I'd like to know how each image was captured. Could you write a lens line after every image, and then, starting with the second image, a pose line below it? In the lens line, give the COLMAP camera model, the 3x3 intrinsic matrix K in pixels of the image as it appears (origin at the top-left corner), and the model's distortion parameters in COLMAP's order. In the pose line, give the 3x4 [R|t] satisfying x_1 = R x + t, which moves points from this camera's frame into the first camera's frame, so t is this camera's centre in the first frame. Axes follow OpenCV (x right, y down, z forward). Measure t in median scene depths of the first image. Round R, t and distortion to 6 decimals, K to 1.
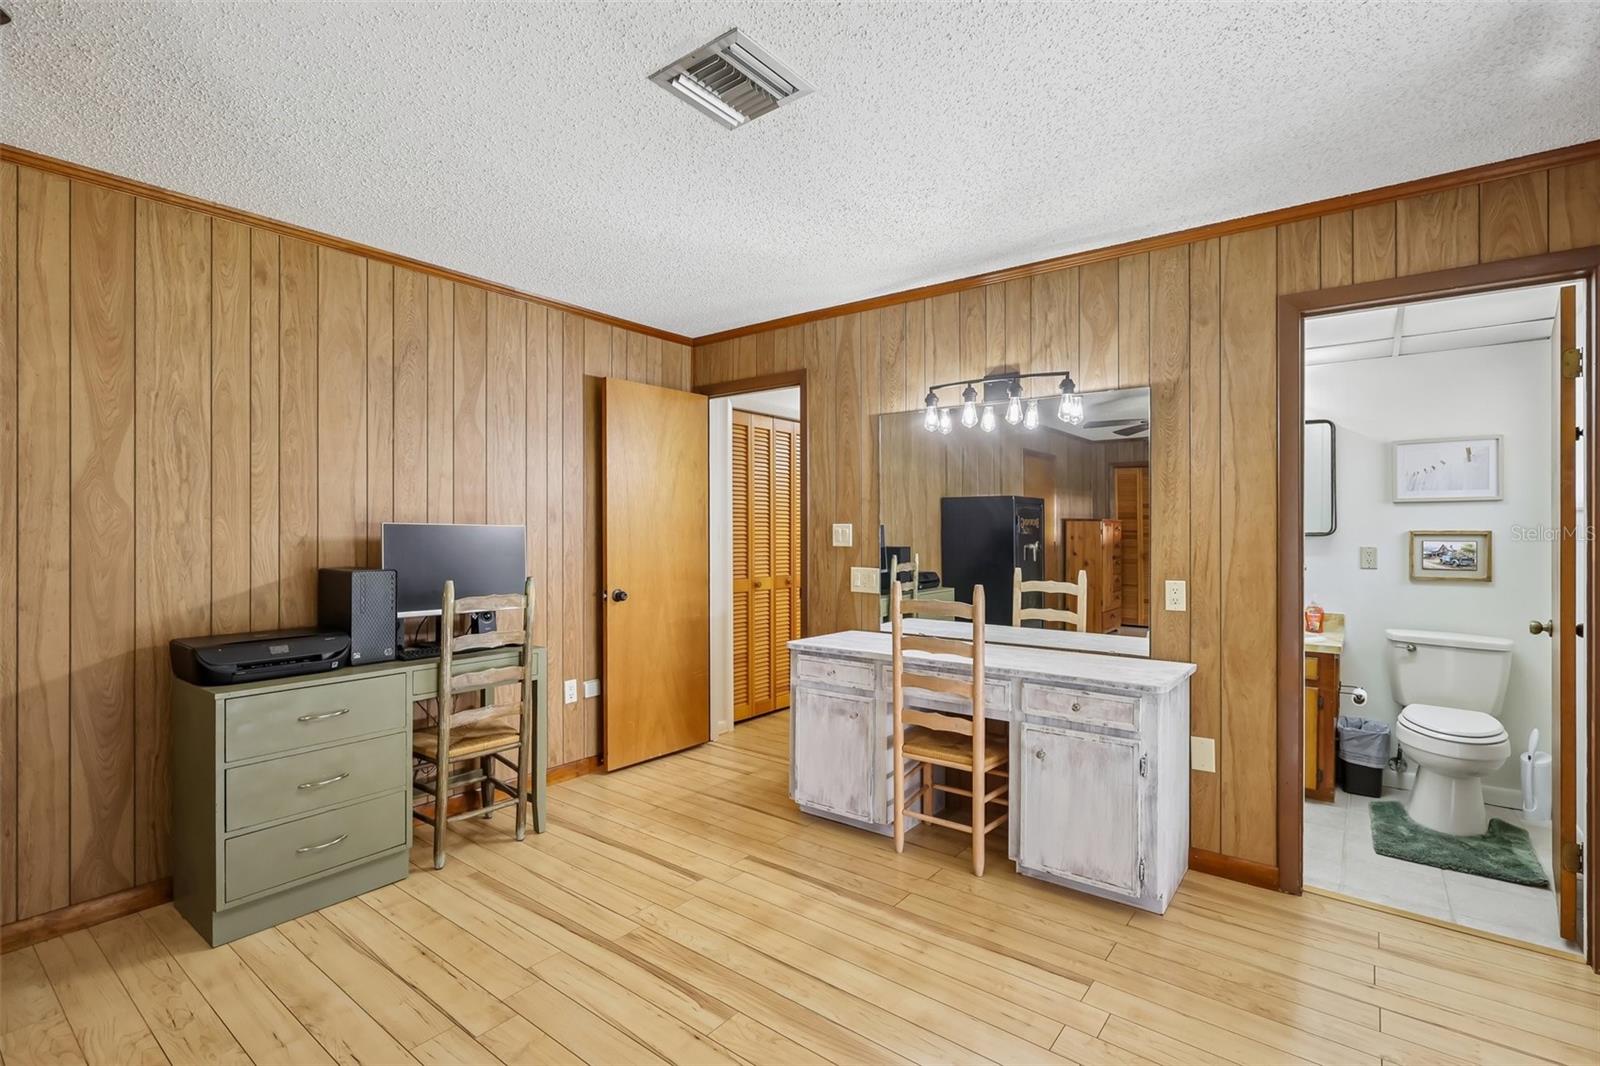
lens RADIAL K [[748.2, 0, 802.8], [0, 748.2, 529.8], [0, 0, 1]] dist [-0.003789, 0.000197]
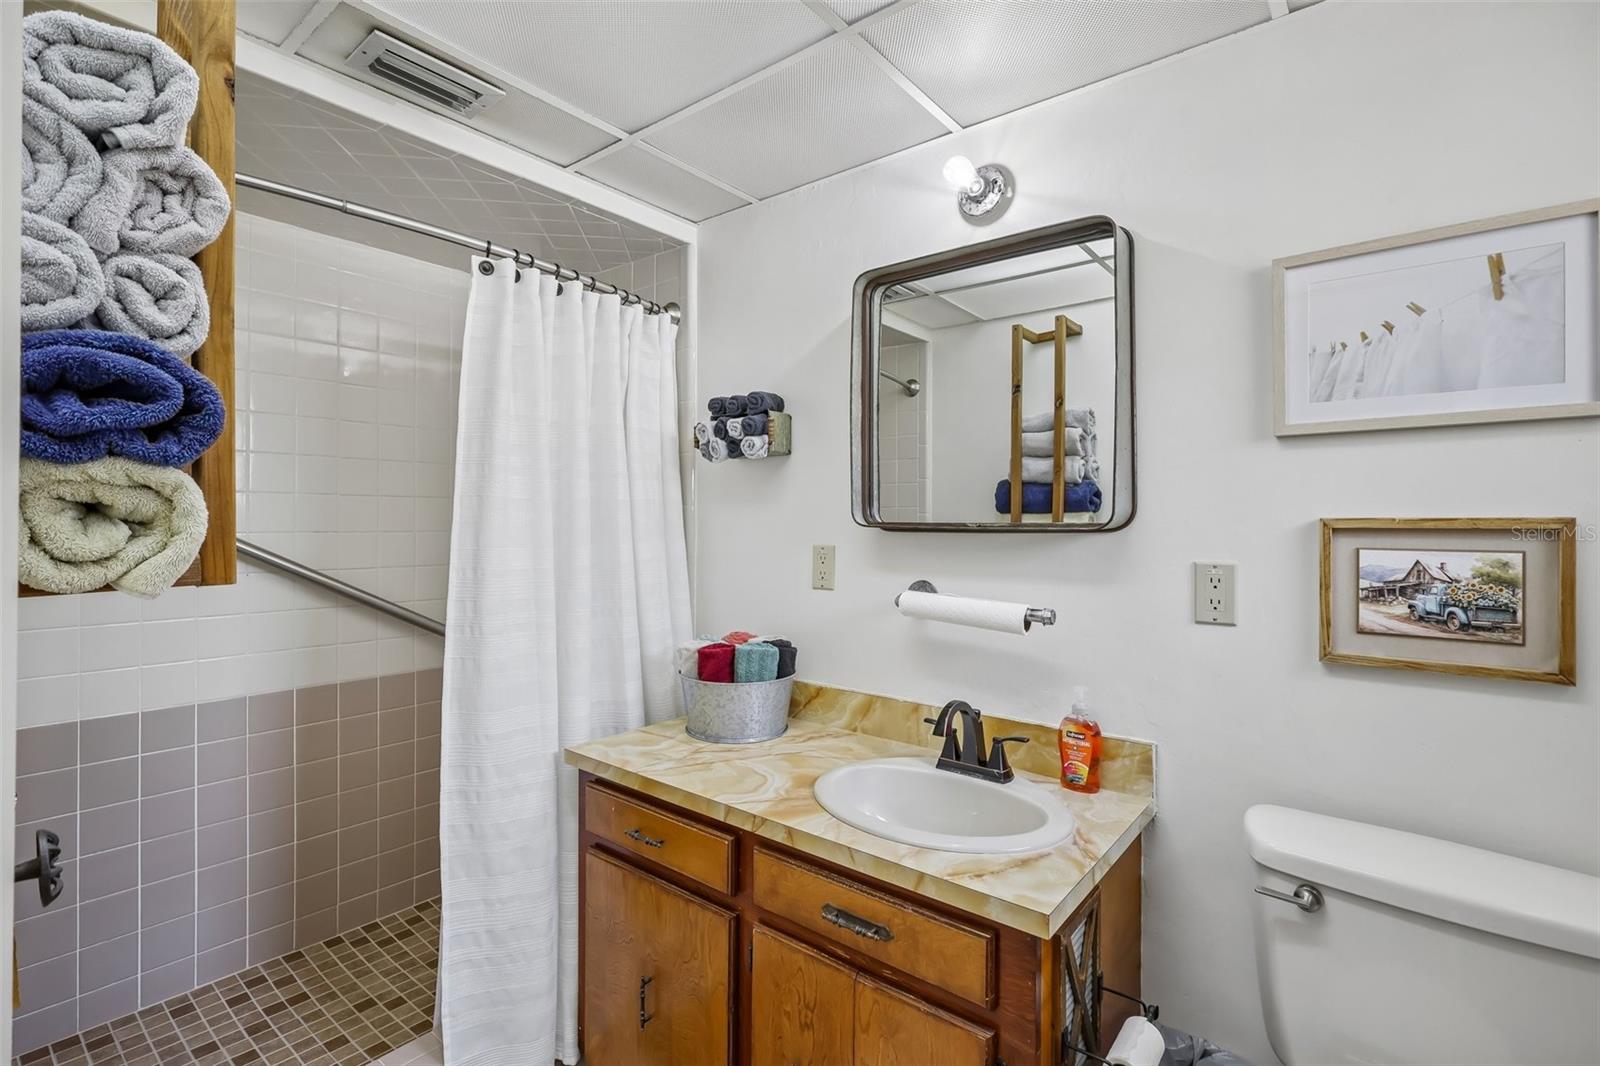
lens RADIAL K [[748.2, 0, 802.3], [0, 748.2, 519.6], [0, 0, 1]] dist [-0.003789, 0.000197]
pose [[0.999617, 0.003091, -0.027494, 0.591390], [-0.003262, 0.999976, -0.006183, 0.004739], [0.027474, 0.006270, 0.999603, 0.658893]]
